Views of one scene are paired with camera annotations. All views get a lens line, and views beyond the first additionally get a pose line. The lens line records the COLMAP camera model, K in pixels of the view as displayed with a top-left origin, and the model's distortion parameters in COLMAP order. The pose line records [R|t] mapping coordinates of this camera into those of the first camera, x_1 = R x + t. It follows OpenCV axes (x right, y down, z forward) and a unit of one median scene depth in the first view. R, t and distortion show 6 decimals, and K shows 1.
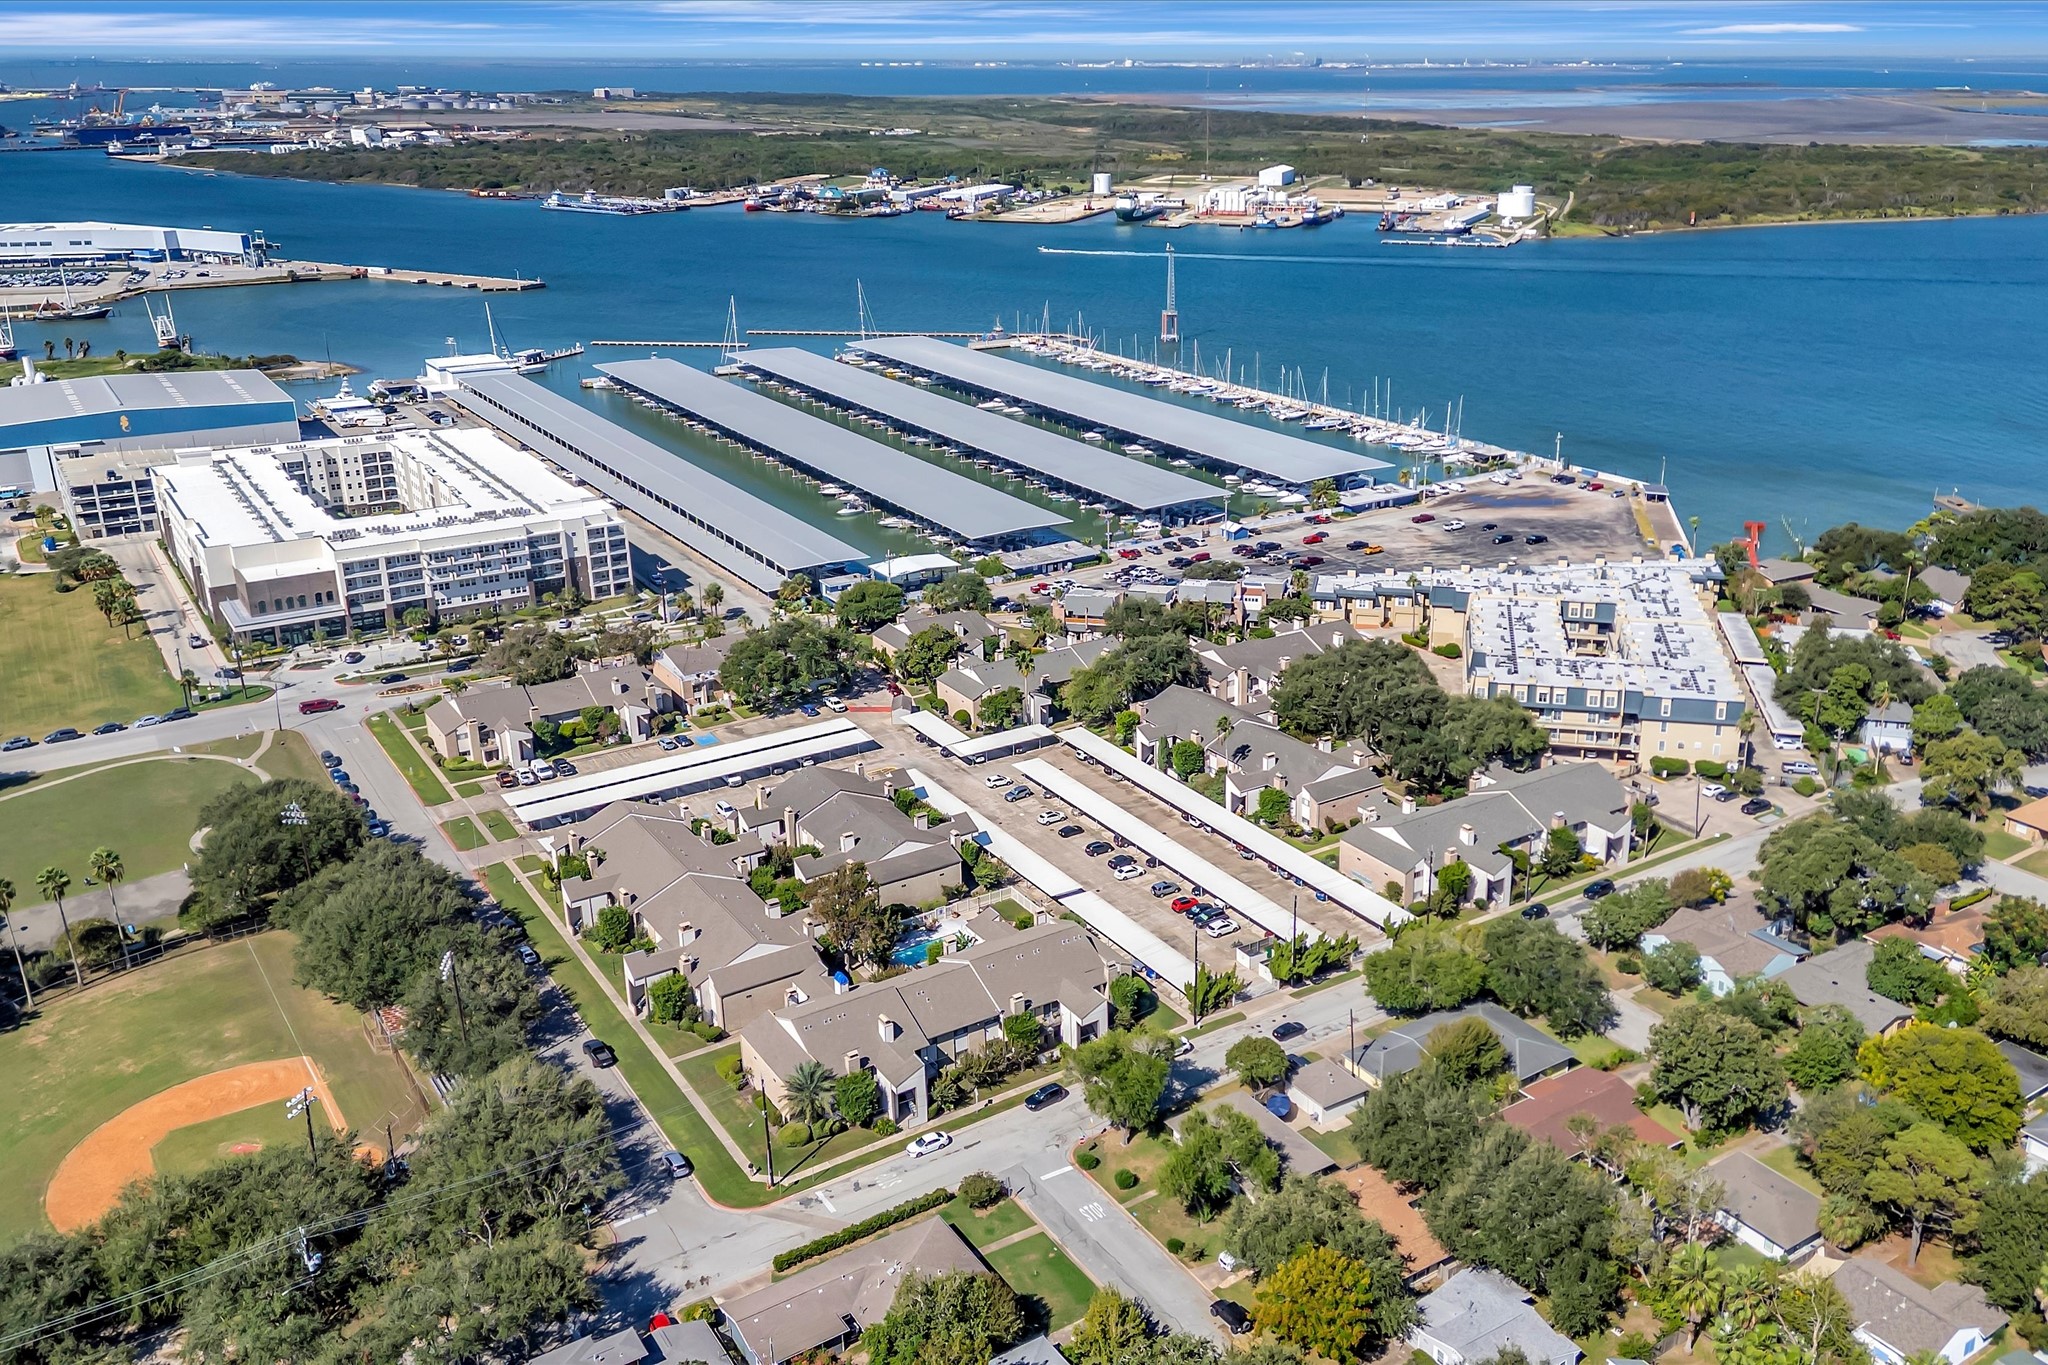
lens RADIAL K [[1682.5, 0, 1127.9], [0, 1682.5, 687.9], [0, 0, 1]] dist [0.093088, -0.088617]
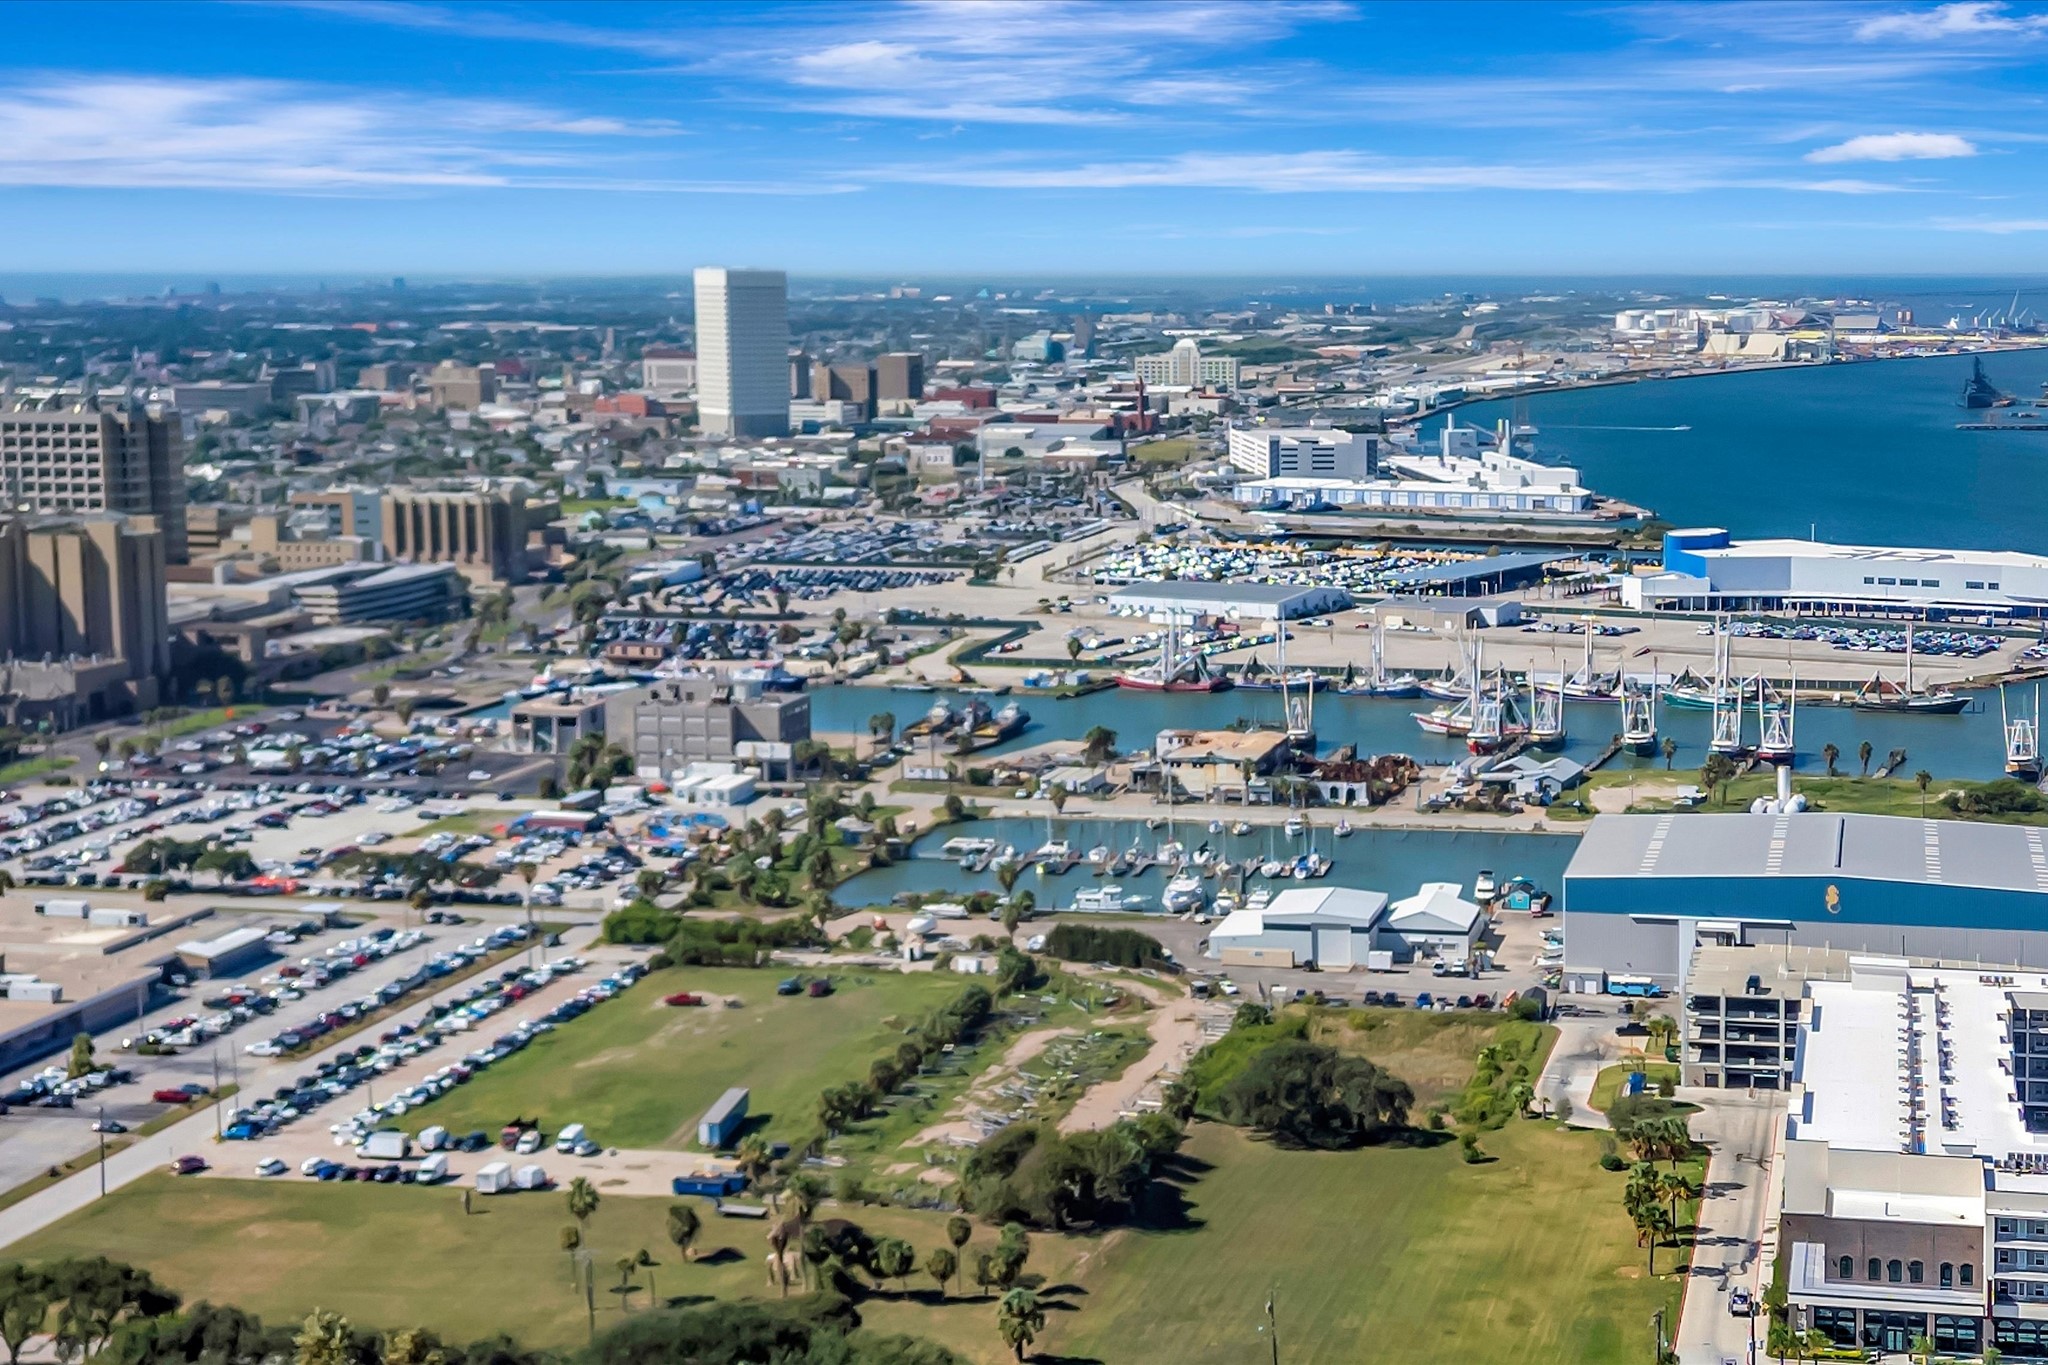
lens RADIAL K [[3416.3, 0, 1186.5], [0, 3416.3, 684.6], [0, 0, 1]] dist [0.073786, 0.030917]
pose [[0.701678, 0.088595, -0.706965, 0.073237], [-0.250190, 0.959691, -0.128053, -0.026584], [0.667123, 0.266727, 0.695560, 0.056165]]
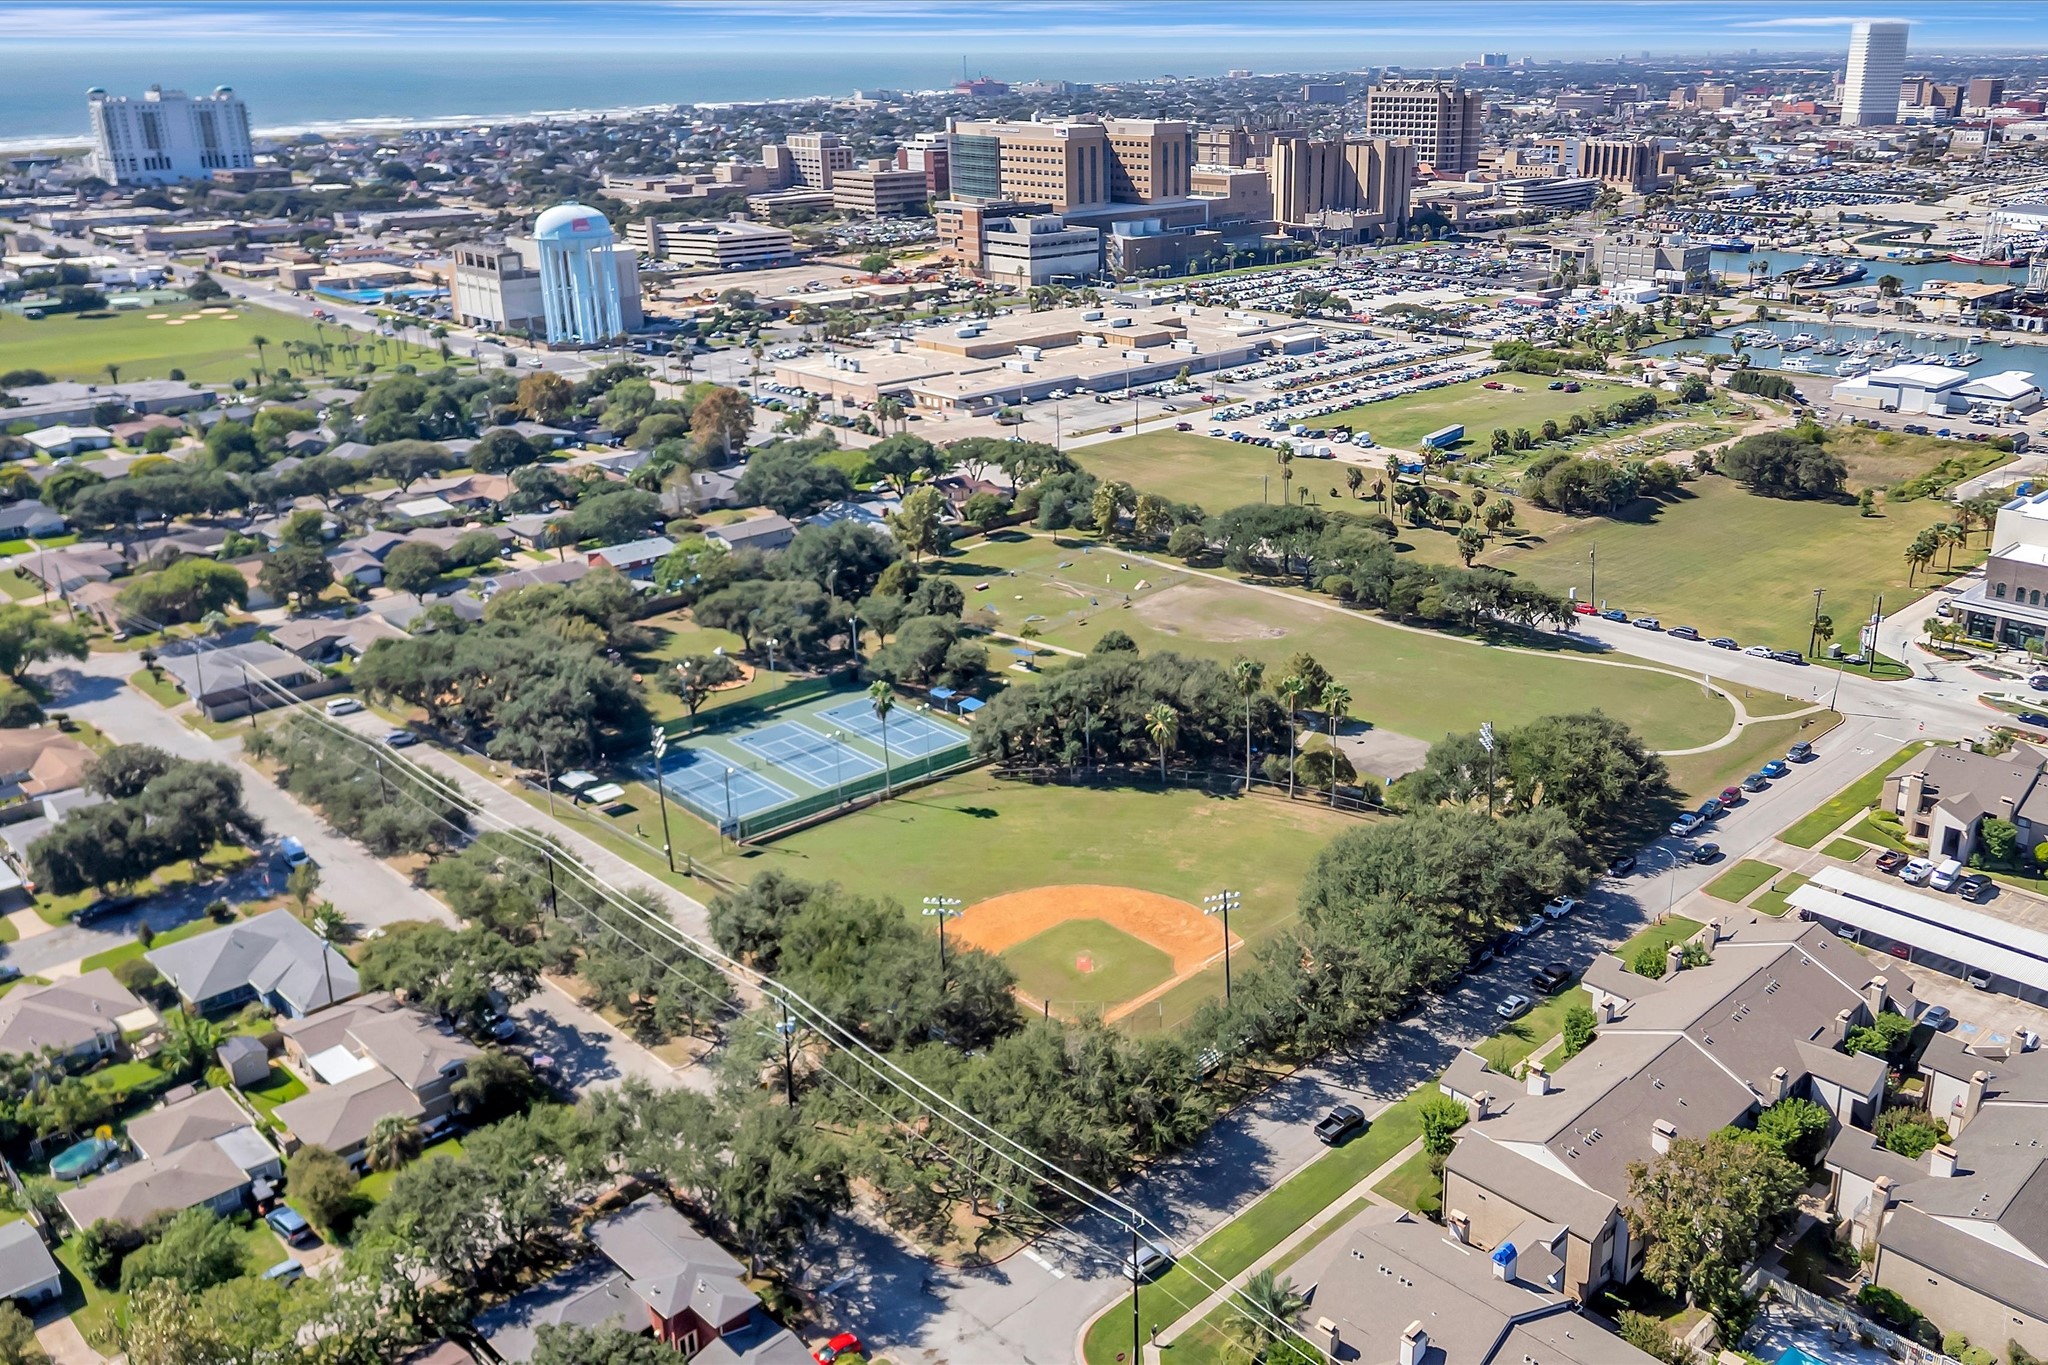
lens RADIAL K [[1682.5, 0, 1127.9], [0, 1682.5, 687.9], [0, 0, 1]] dist [0.093088, -0.088617]
pose [[0.198018, 0.344913, -0.917510, 0.144846], [-0.346555, 0.900224, 0.263621, -0.062532], [0.916891, 0.265766, 0.297792, 0.316392]]
